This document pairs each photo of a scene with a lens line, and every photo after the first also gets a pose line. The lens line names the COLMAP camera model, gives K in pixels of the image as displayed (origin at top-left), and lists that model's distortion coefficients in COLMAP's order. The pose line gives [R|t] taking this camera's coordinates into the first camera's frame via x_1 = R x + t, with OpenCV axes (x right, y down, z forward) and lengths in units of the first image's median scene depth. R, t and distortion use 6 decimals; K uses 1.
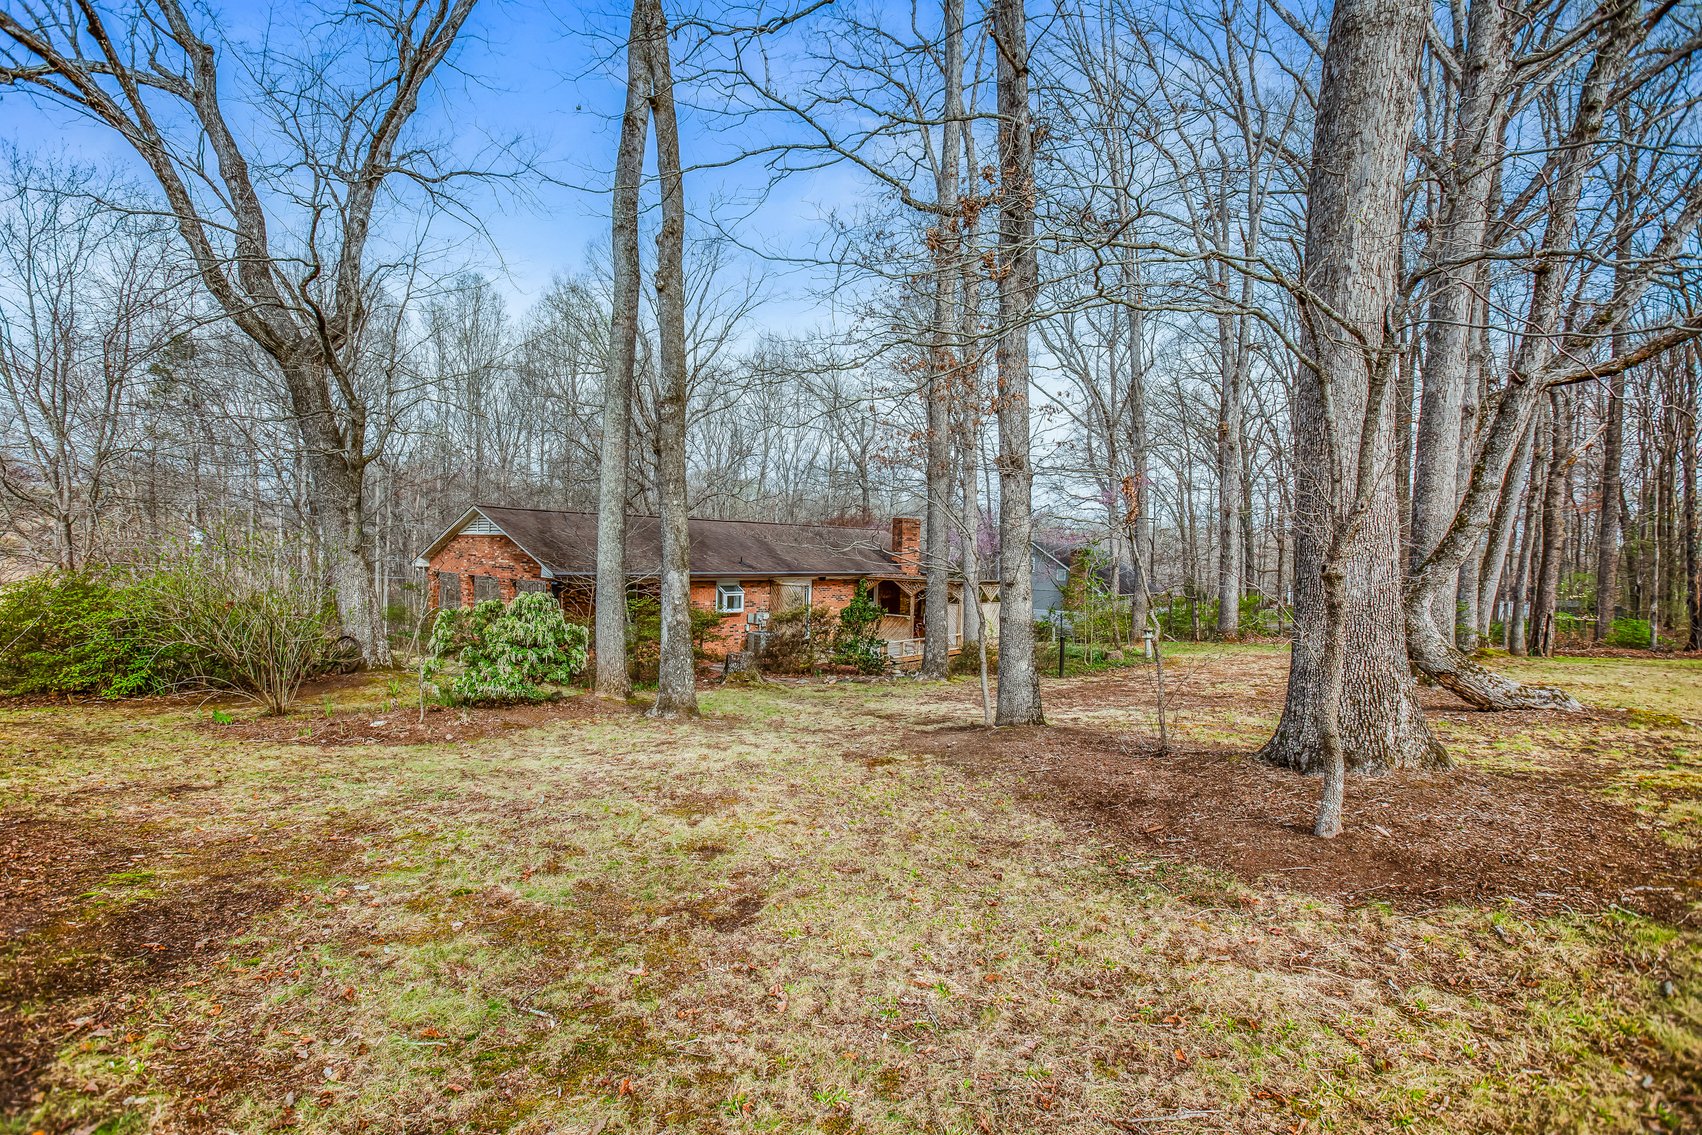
lens RADIAL K [[793.1, 0, 852.3], [0, 793.1, 563.1], [0, 0, 1]] dist [0.000812, 0.000370]
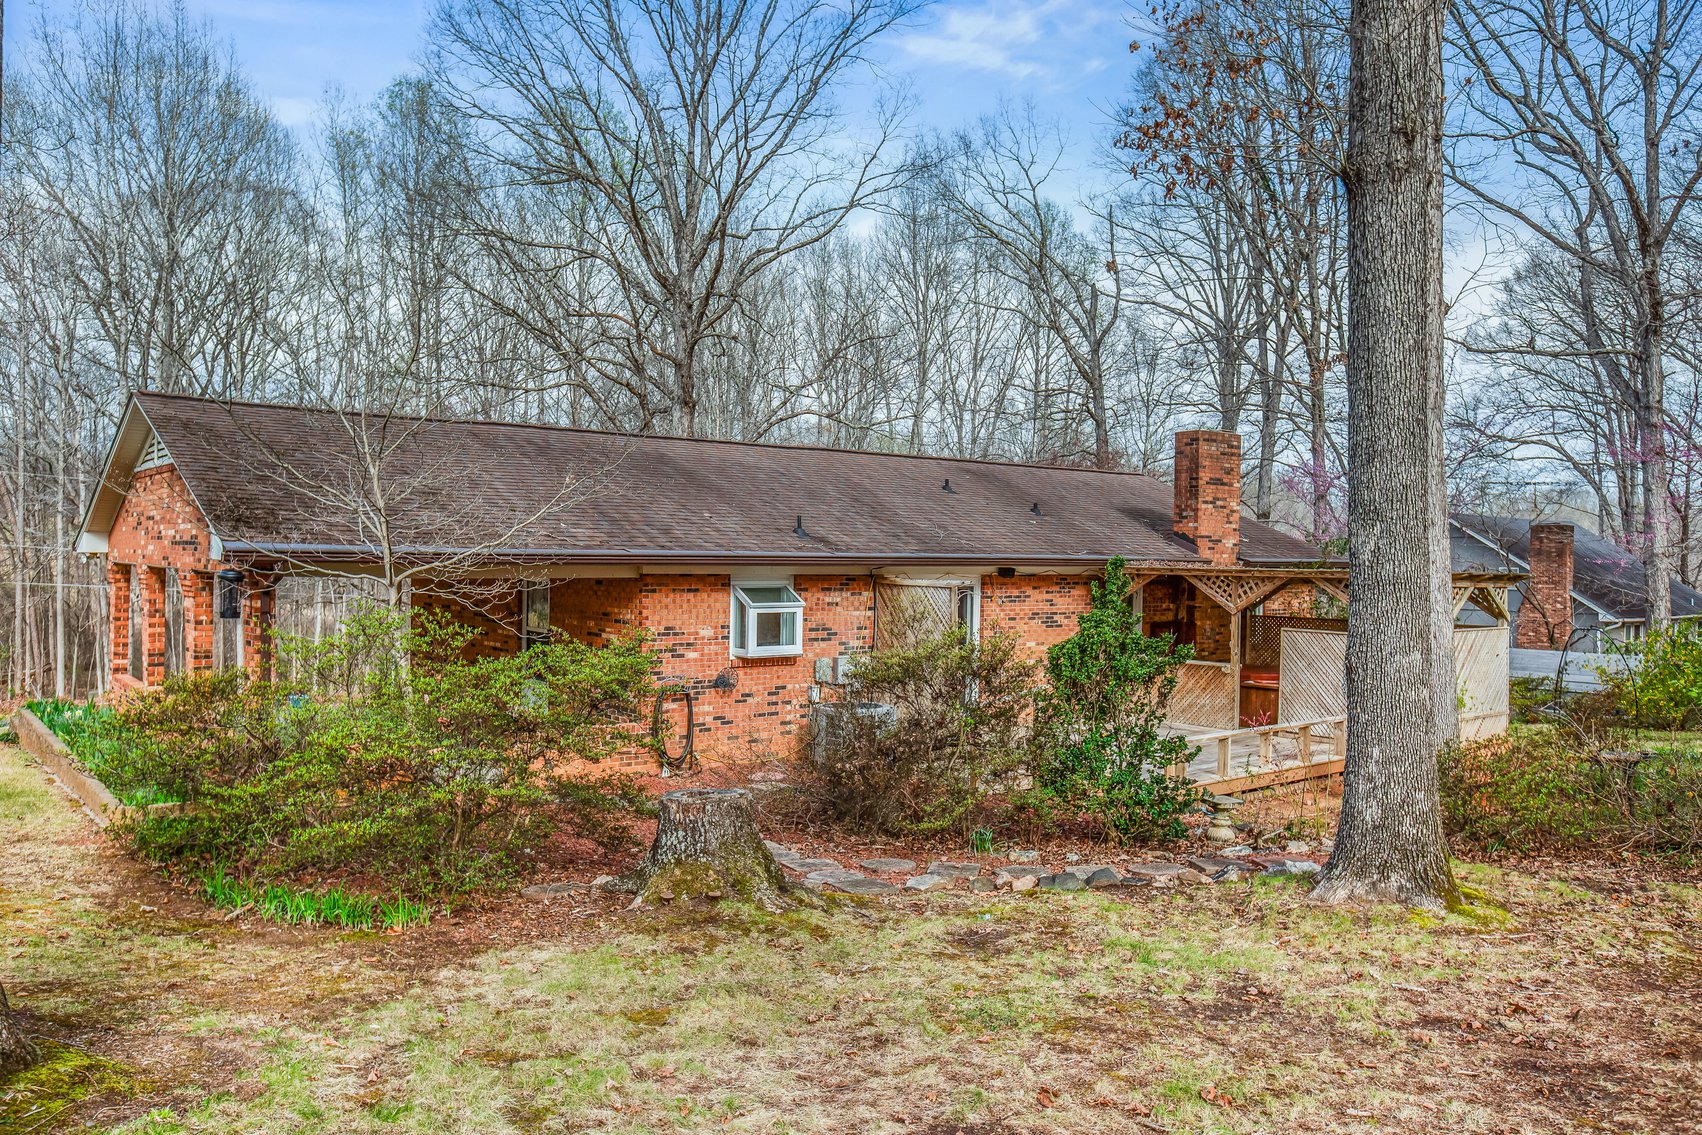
lens RADIAL K [[1242.6, 0, 850.1], [0, 1242.6, 565.9], [0, 0, 1]] dist [0.010680, 0.003390]
pose [[0.983943, -0.011387, -0.178117, -0.003019], [0.010000, 0.999912, -0.008686, 0.022758], [0.178200, 0.006766, 0.983971, 0.384803]]
